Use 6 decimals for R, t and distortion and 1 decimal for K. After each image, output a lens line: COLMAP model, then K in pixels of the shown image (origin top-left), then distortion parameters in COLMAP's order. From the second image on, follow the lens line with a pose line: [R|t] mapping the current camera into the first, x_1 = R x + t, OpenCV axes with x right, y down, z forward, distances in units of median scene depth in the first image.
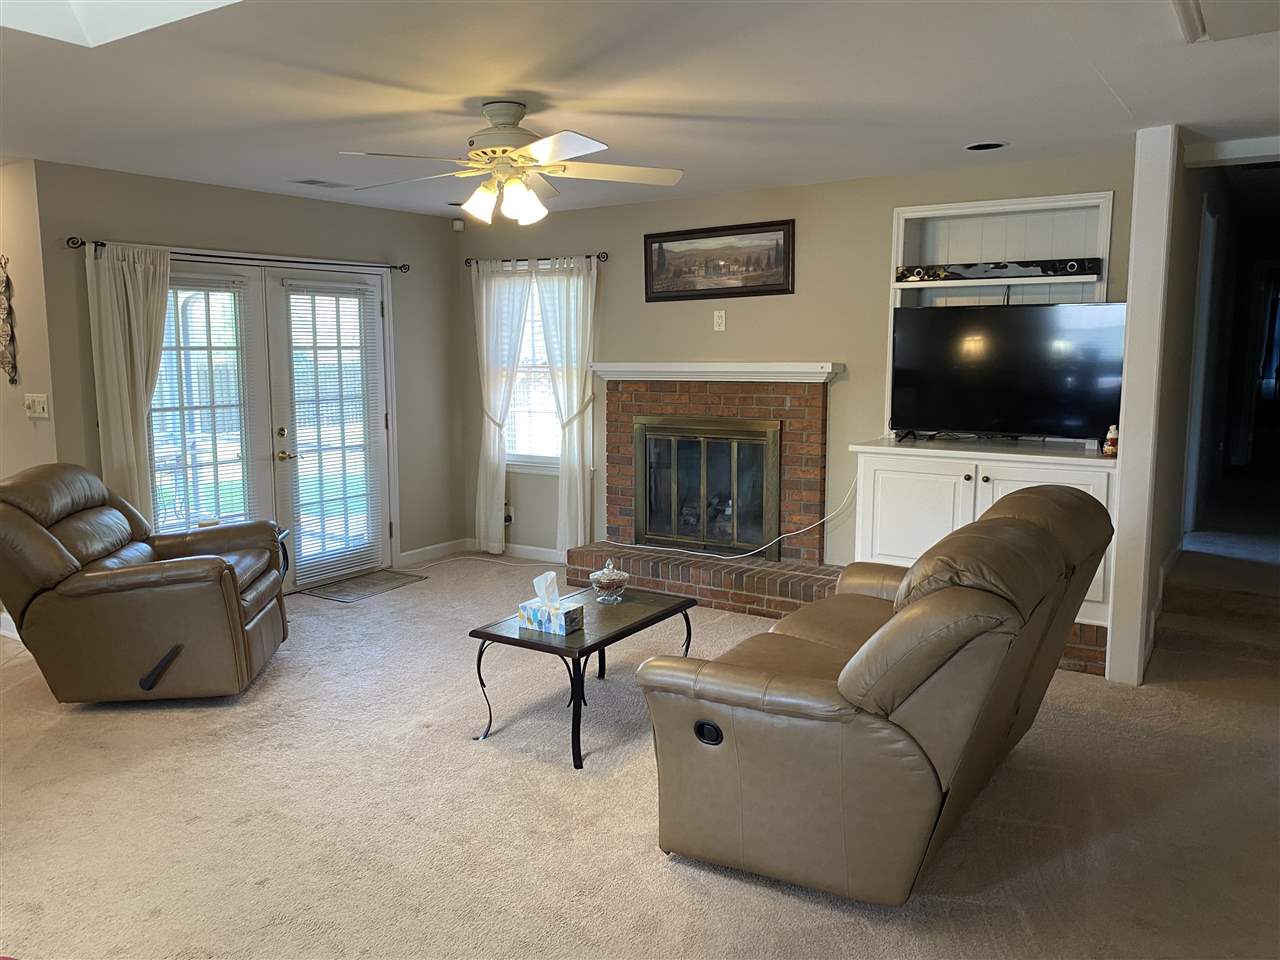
lens RADIAL K [[971.7, 0, 641.9], [0, 971.7, 471.9], [0, 0, 1]] dist [0.038863, -0.062340]
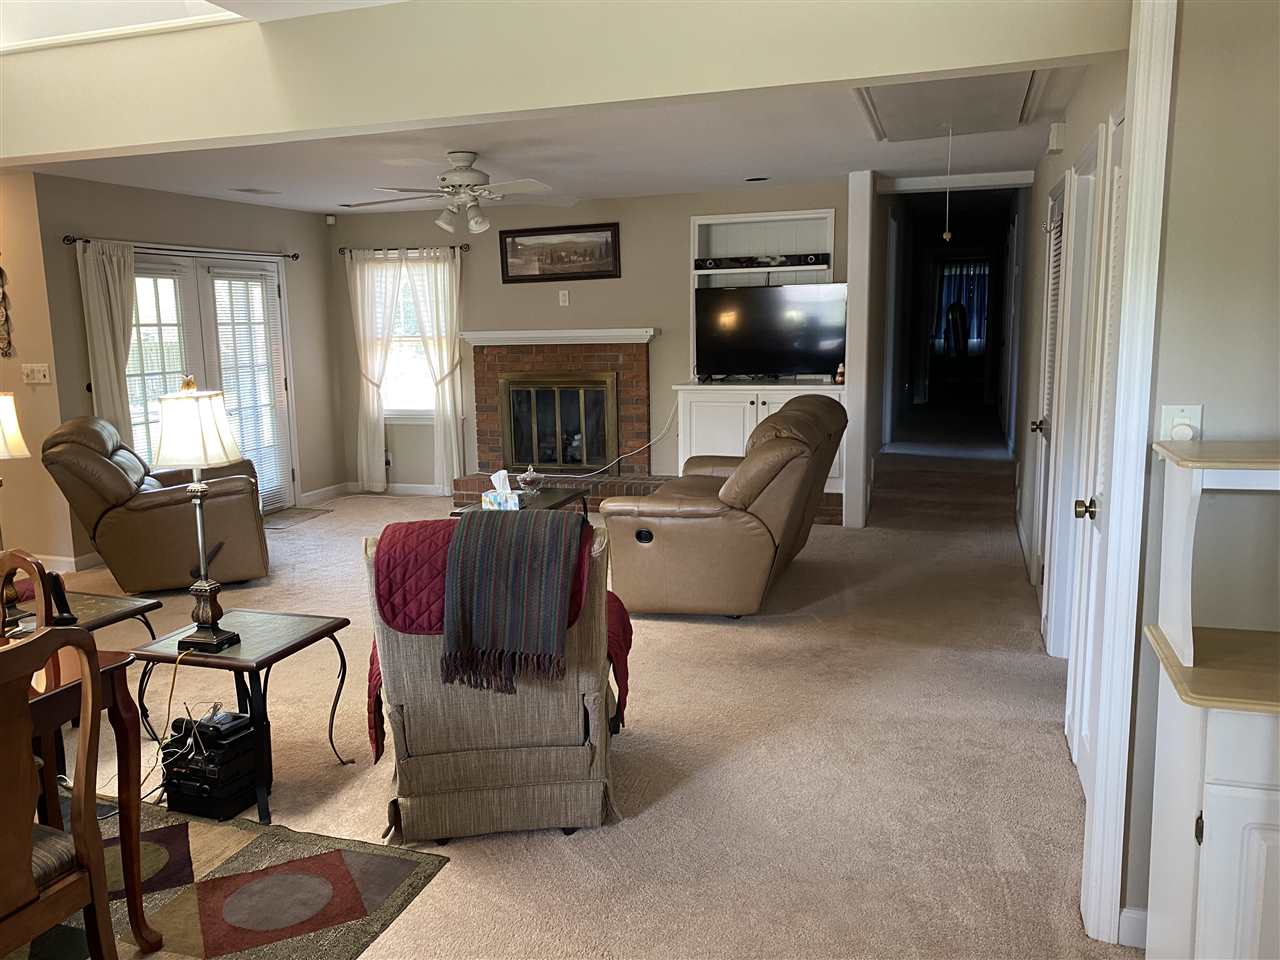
lens RADIAL K [[971.7, 0, 638.4], [0, 971.7, 485.1], [0, 0, 1]] dist [0.038863, -0.062340]
pose [[0.965090, -0.059087, 0.255167, -0.183417], [0.049789, 0.997844, 0.042754, 0.048820], [-0.257143, -0.028557, 0.965951, -0.325845]]
